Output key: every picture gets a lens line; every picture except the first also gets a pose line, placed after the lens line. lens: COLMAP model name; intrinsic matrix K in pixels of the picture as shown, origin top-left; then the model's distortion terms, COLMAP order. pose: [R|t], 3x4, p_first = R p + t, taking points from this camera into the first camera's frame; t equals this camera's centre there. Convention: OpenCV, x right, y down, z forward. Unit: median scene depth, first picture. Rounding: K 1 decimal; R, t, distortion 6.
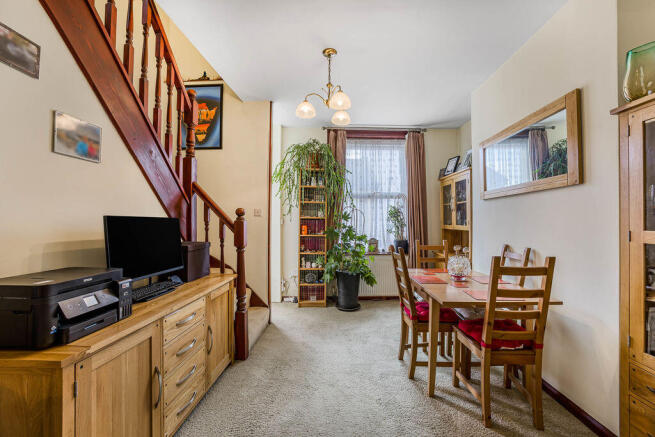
lens RADIAL K [[277.0, 0, 328.4], [0, 277.0, 215.4], [0, 0, 1]] dist [-0.000945, -0.000136]
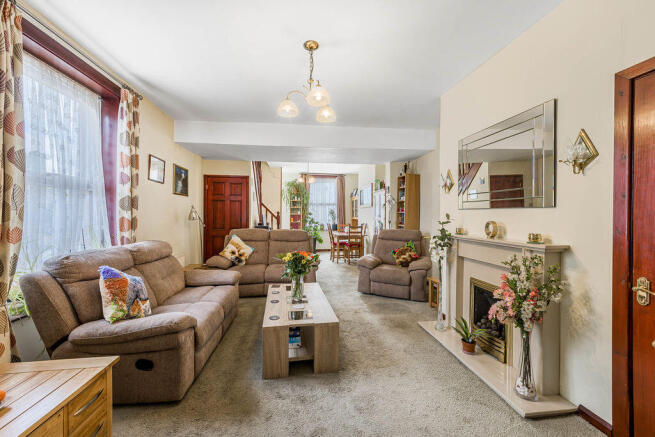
lens RADIAL K [[277.0, 0, 328.4], [0, 277.0, 215.4], [0, 0, 1]] dist [-0.000945, -0.000136]
pose [[0.981887, 0.000092, 0.189469, -0.223485], [-0.003114, 0.999873, 0.015650, -0.018625], [-0.189443, -0.015957, 0.981762, -1.275748]]
